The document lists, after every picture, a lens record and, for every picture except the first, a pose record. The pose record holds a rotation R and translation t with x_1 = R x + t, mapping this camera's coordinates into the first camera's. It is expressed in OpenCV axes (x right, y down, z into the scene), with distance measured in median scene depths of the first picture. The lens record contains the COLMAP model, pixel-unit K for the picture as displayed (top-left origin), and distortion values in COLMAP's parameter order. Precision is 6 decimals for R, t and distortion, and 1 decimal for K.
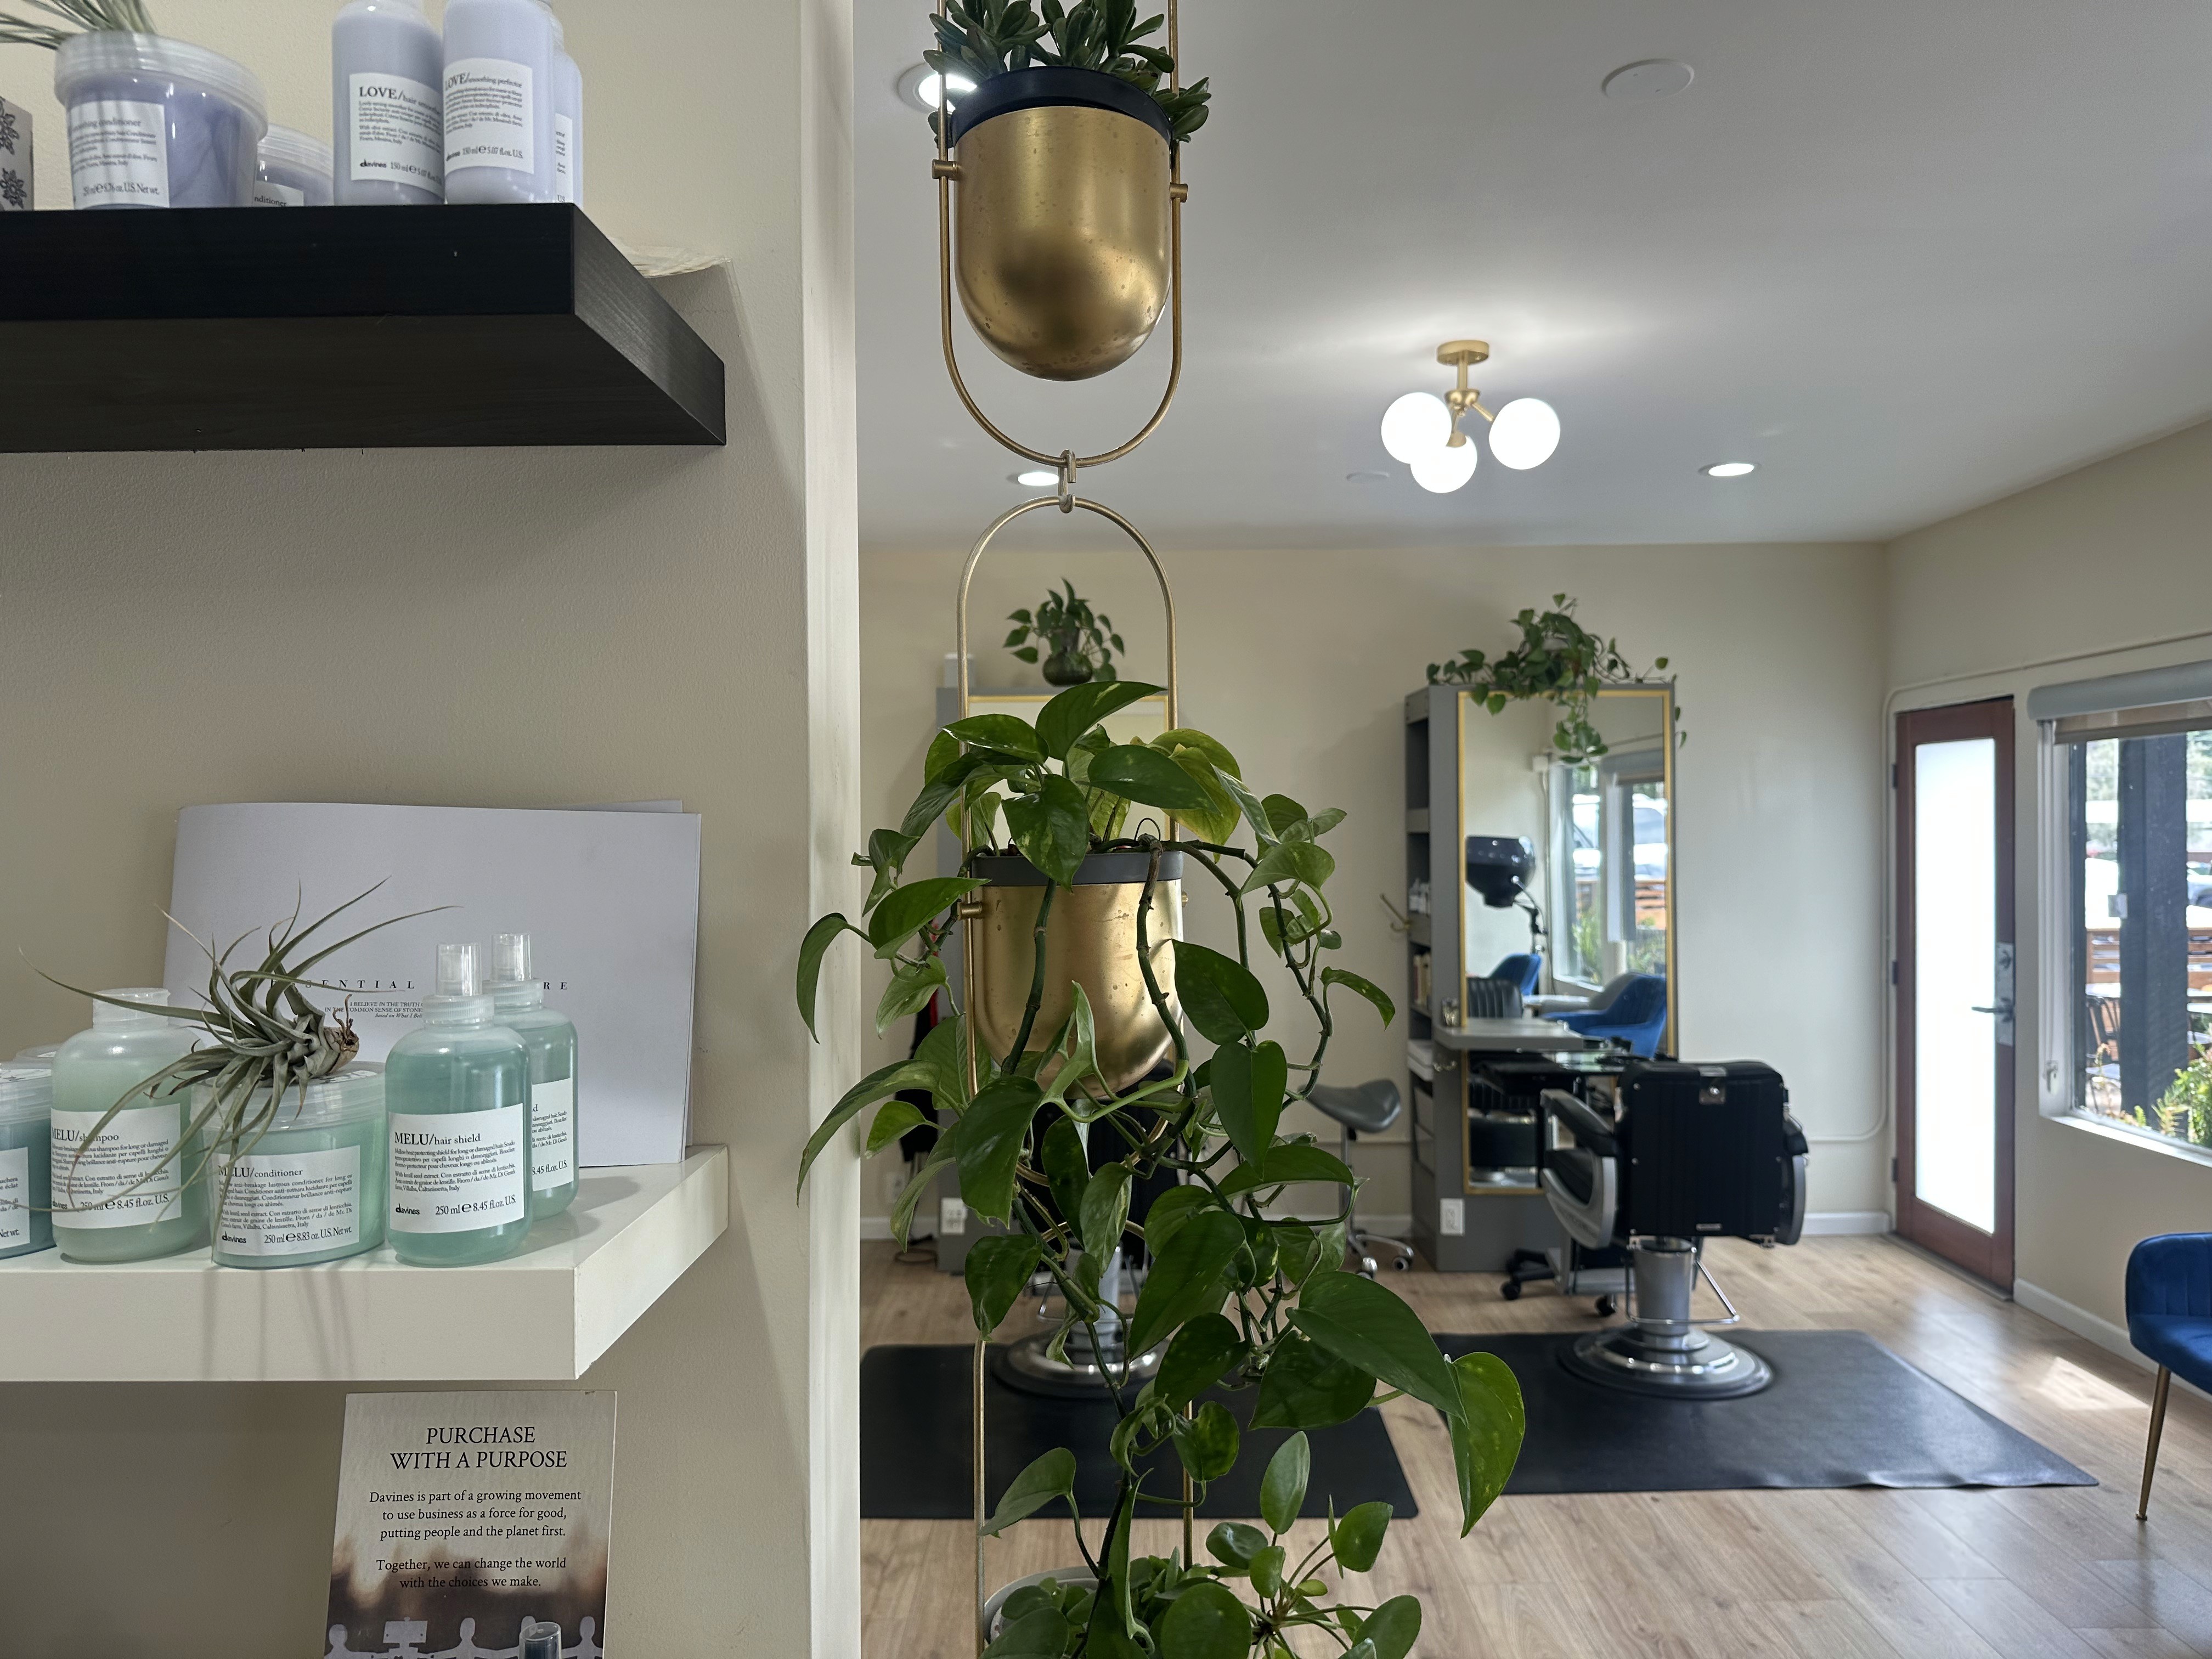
lens RADIAL K [[1559.8, 0, 1106.0], [0, 1559.8, 829.5], [0, 0, 1]] dist [-0.008897, 0.000042]
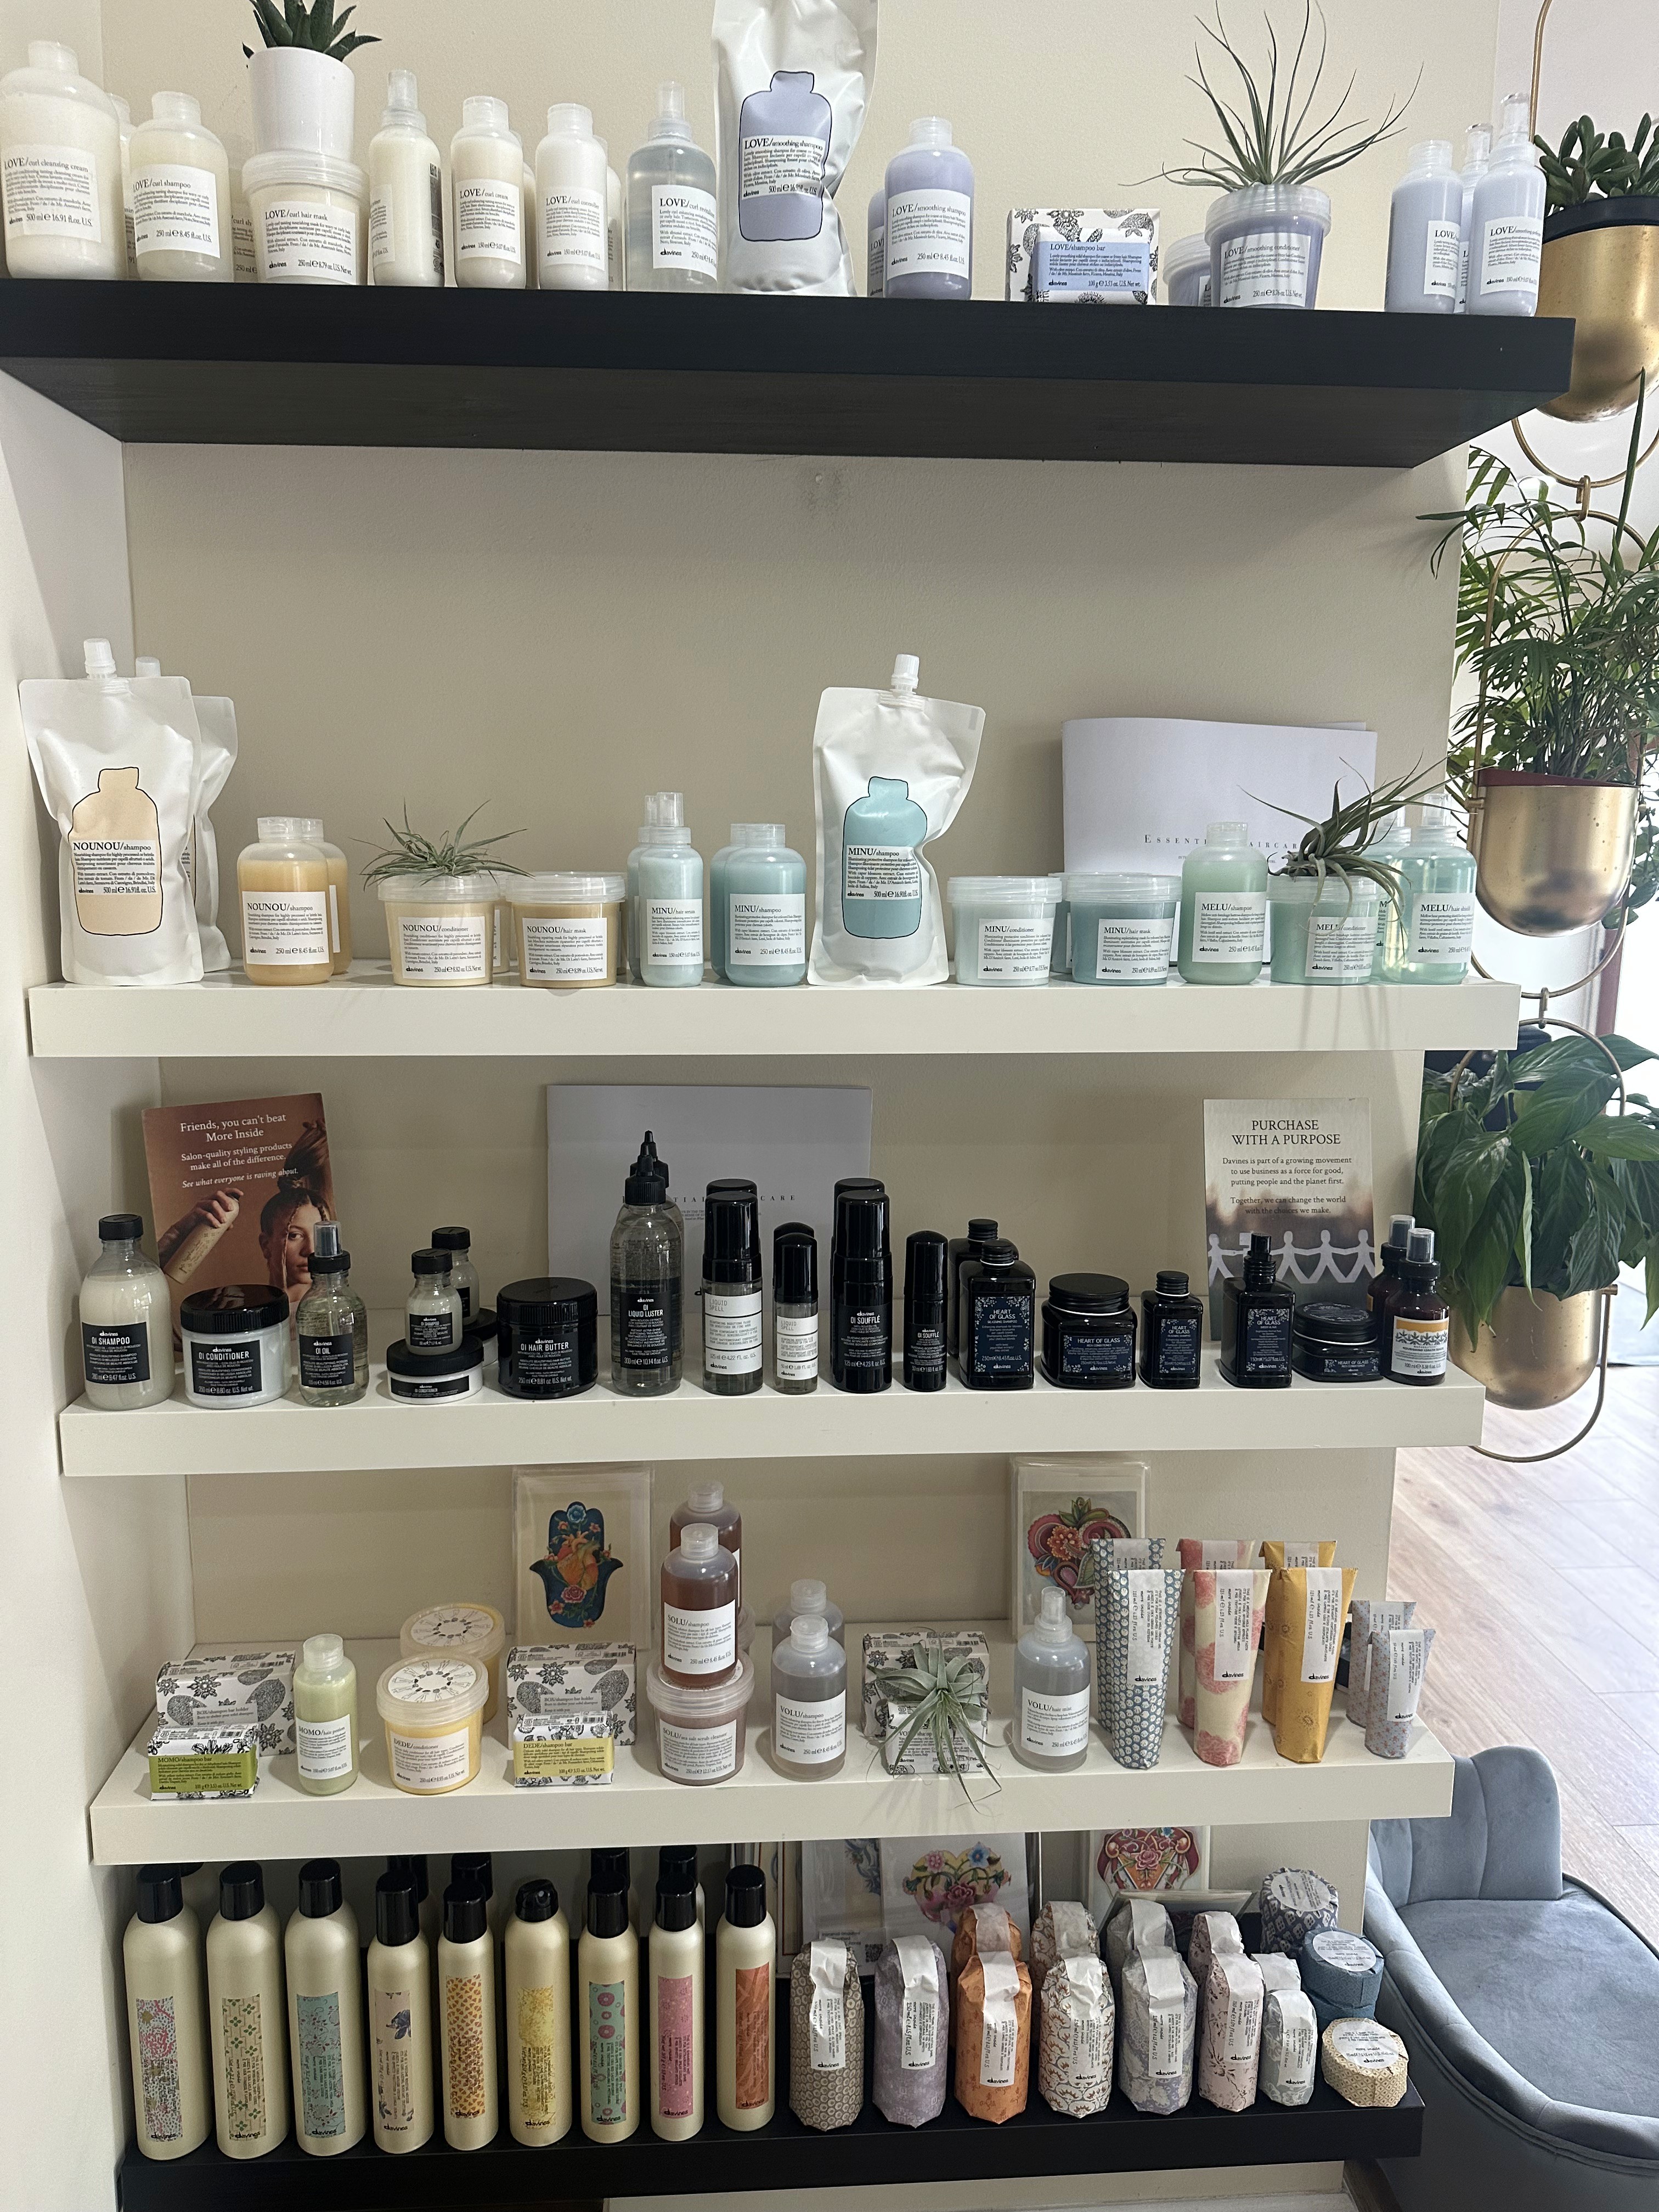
lens RADIAL K [[1552.2, 0, 829.5], [0, 1552.2, 1106.0], [0, 0, 1]] dist [-0.003181, -0.002613]
pose [[0.997567, 0.008285, 0.069223, -0.813701], [-0.020437, 0.984044, 0.176747, 0.083148], [-0.066654, -0.177732, 0.981819, -0.435159]]
